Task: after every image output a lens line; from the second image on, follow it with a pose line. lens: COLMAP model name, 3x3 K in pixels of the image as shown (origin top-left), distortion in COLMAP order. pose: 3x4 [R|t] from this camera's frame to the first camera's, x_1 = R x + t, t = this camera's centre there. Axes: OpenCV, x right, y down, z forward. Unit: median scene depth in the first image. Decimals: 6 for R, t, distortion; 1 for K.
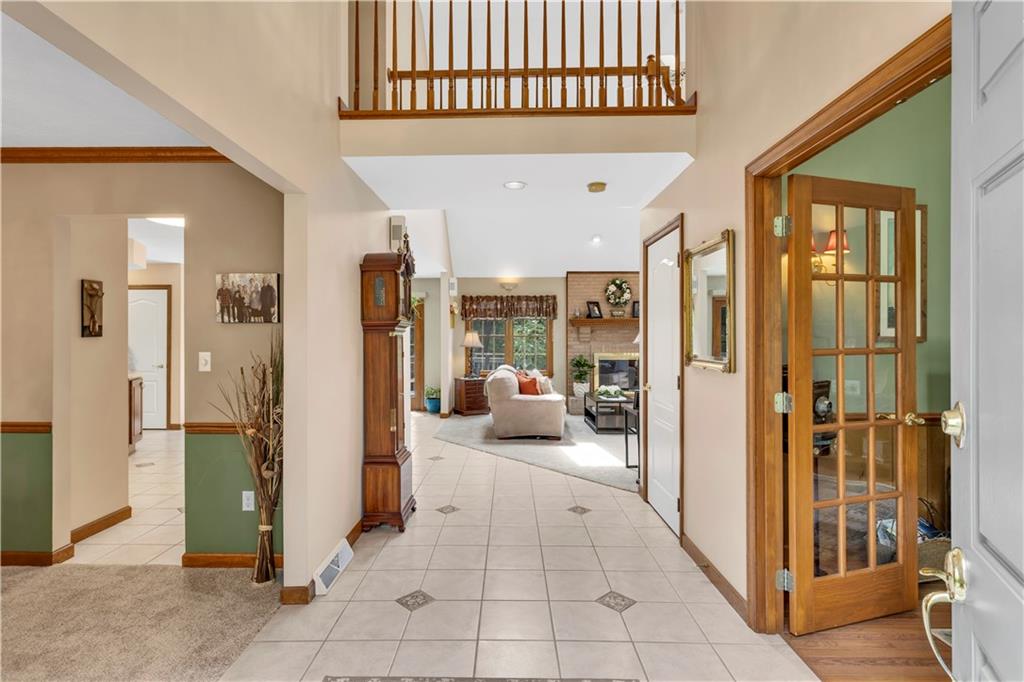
lens RADIAL K [[493.5, 0, 508.7], [0, 493.5, 339.4], [0, 0, 1]] dist [-0.004043, 0.000069]
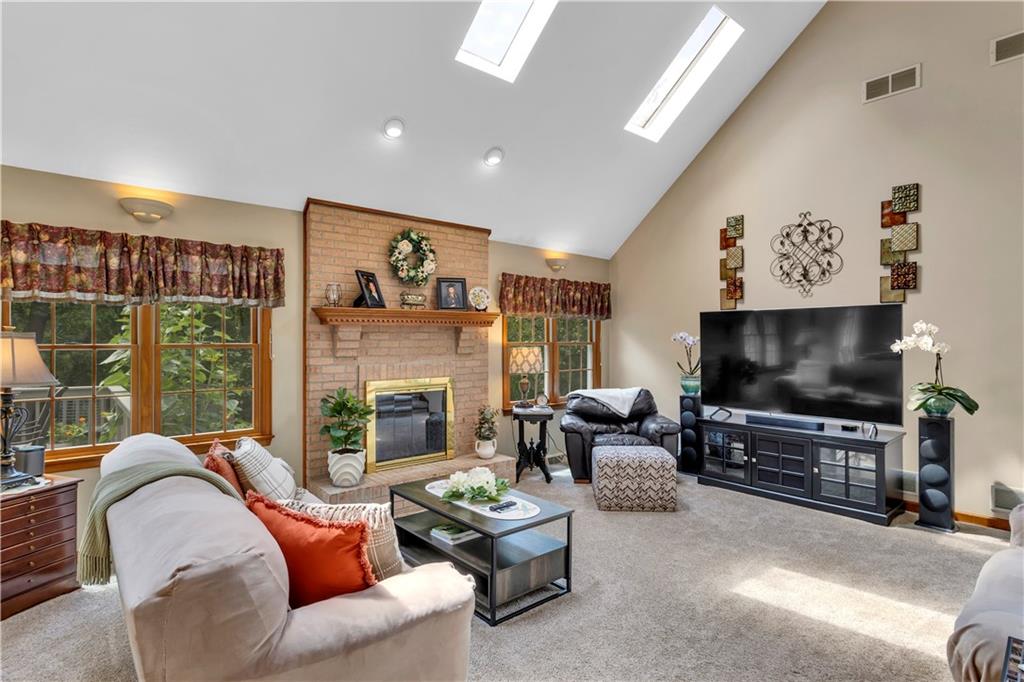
lens RADIAL K [[514.6, 0, 497.5], [0, 514.6, 340.3], [0, 0, 1]] dist [-0.000814, 0.000554]
pose [[0.768841, 0.000010, 0.639440, -0.044018], [-0.000863, 0.999999, 0.001022, -0.012596], [-0.639439, -0.001338, 0.768840, 0.545863]]
